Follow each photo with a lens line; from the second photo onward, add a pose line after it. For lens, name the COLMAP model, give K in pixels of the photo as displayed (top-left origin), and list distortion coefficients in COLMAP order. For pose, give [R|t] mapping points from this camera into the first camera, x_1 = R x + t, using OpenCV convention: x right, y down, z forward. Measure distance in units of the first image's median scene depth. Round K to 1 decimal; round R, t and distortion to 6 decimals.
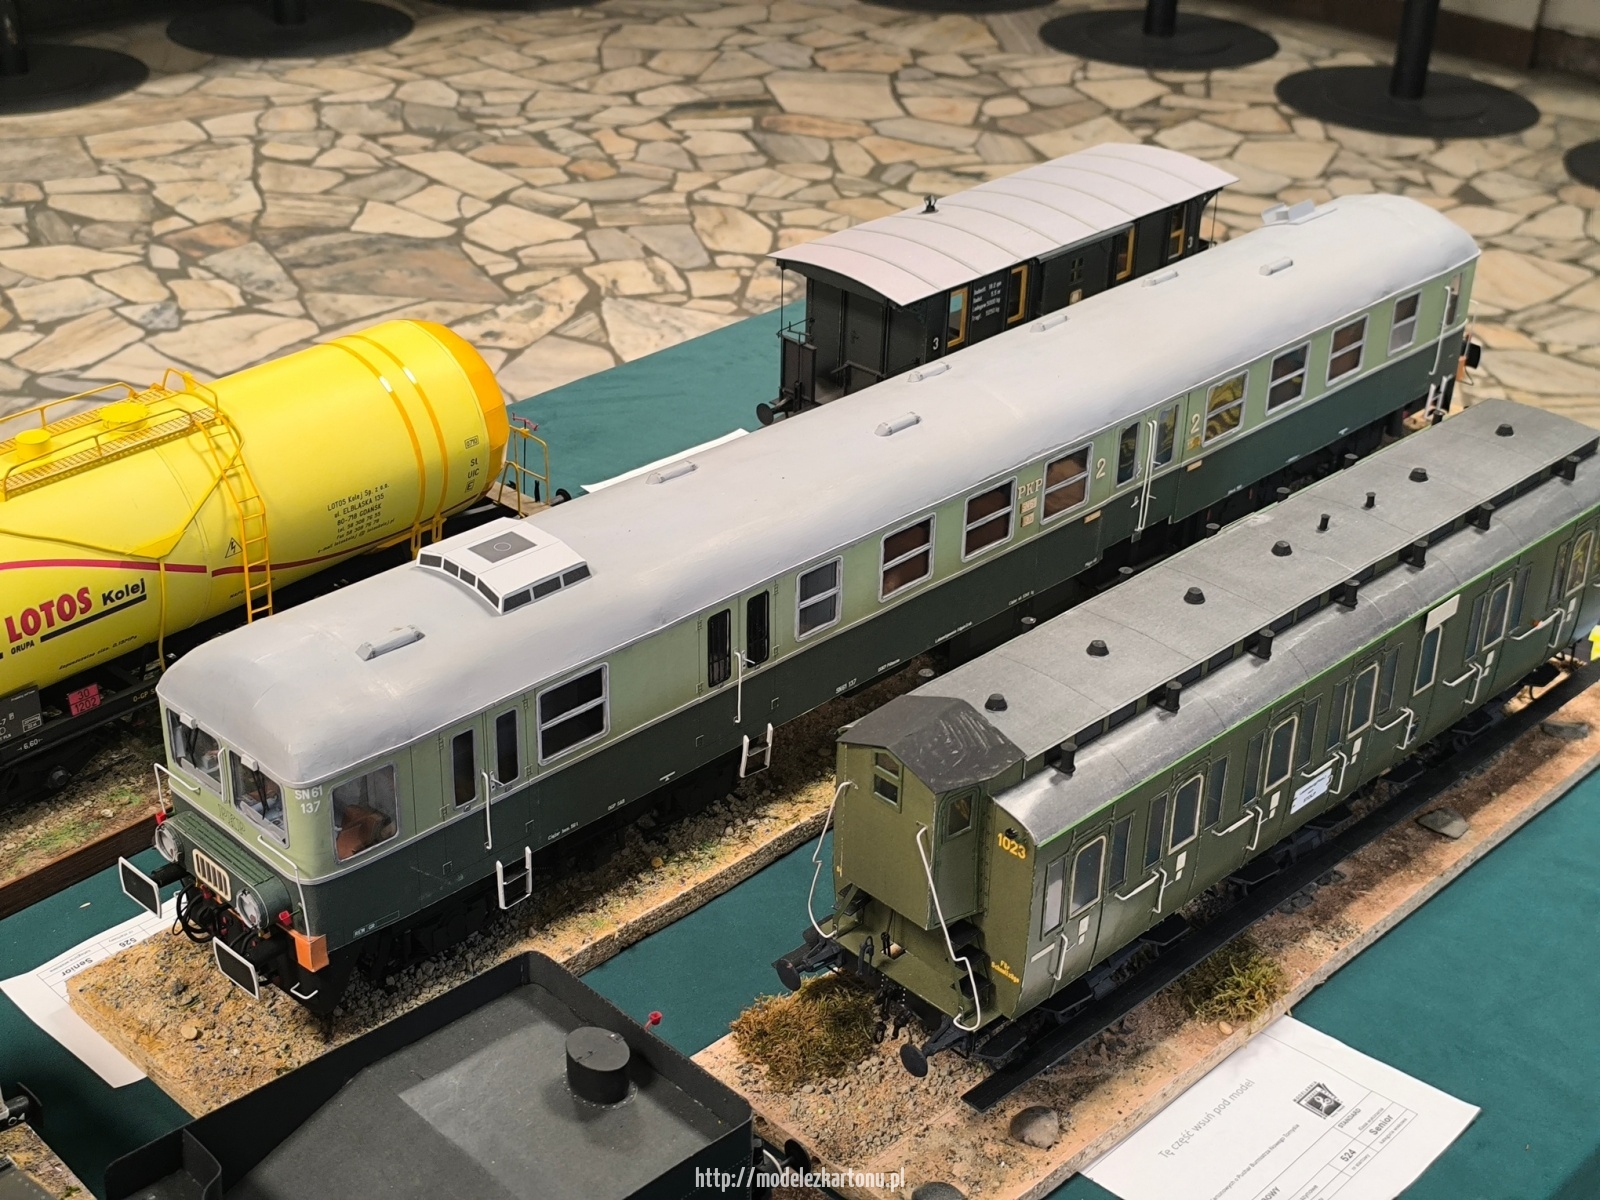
lens RADIAL K [[2217.7, 0, 800.0], [0, 2217.7, 600.0], [0, 0, 1]] dist [0.172824, -0.725644]
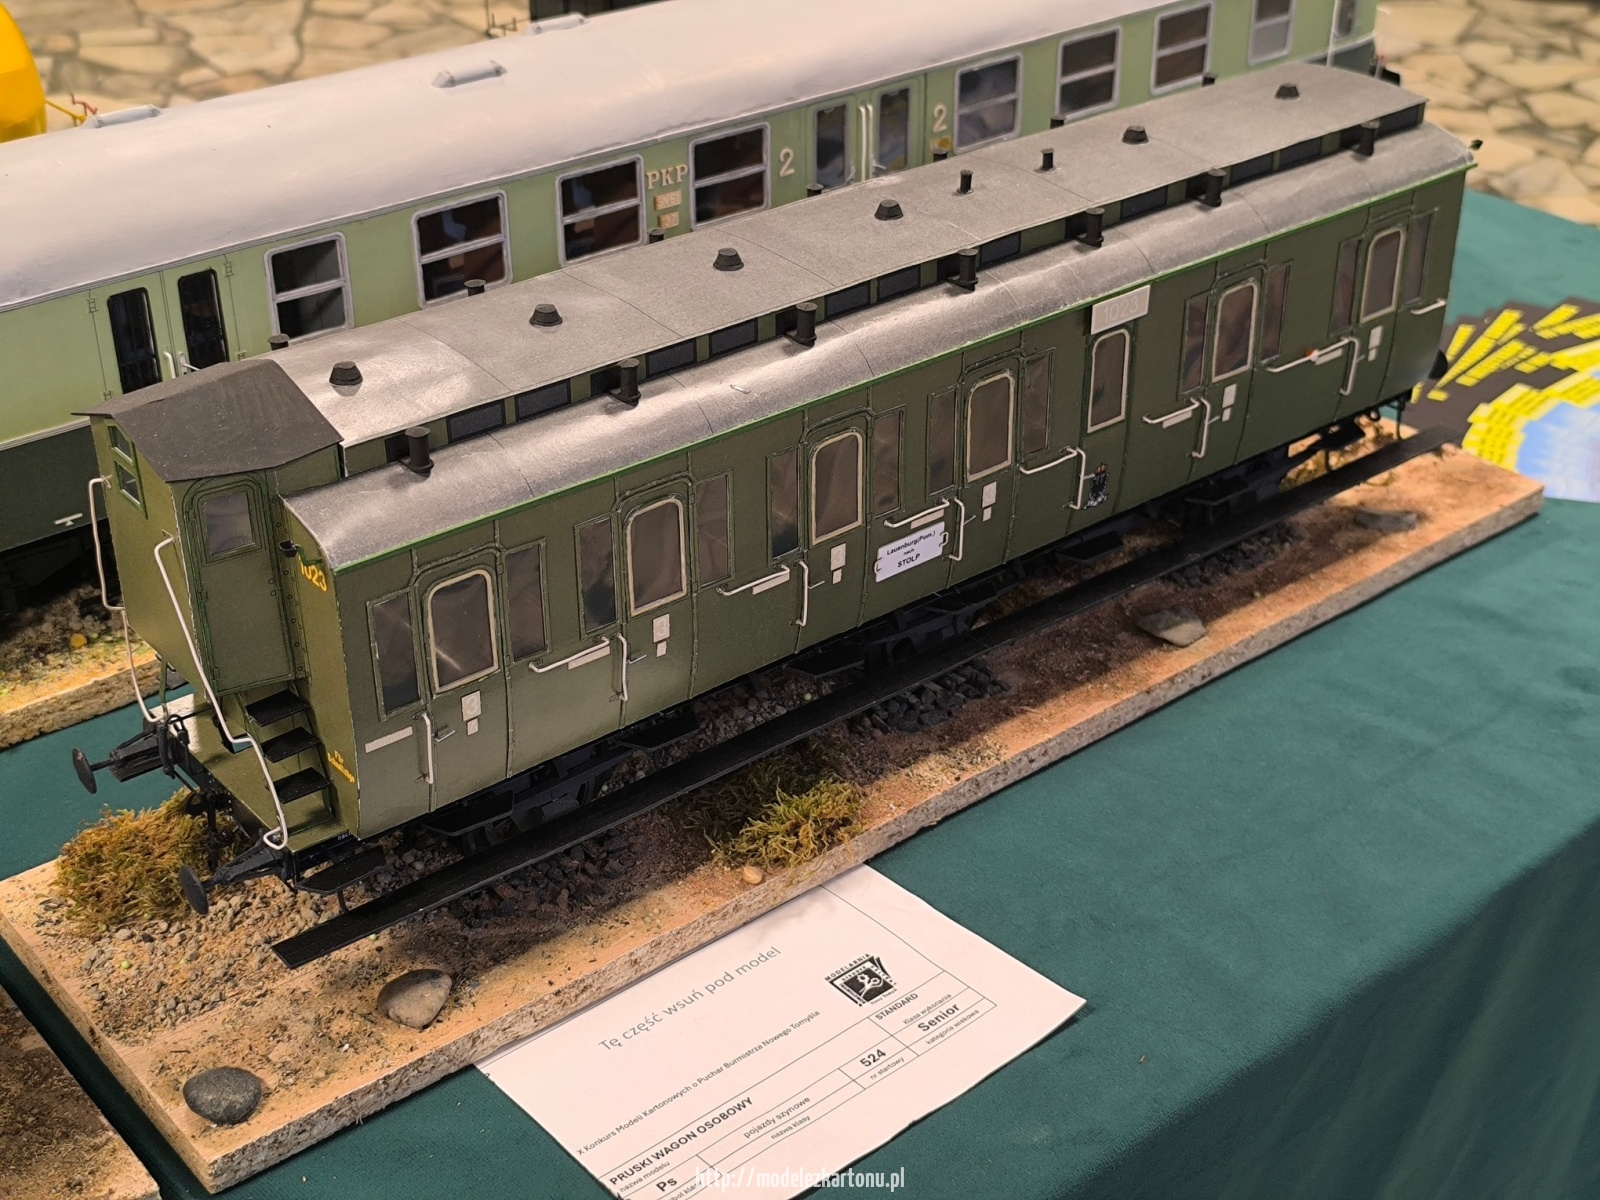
lens RADIAL K [[2247.6, 0, 800.0], [0, 2247.6, 600.0], [0, 0, 1]] dist [0.135932, -0.525817]
pose [[0.996147, 0.029284, -0.082667, 0.240246], [-0.026900, 0.999194, 0.029809, 0.076420], [0.083473, -0.027471, 0.996131, 0.272409]]
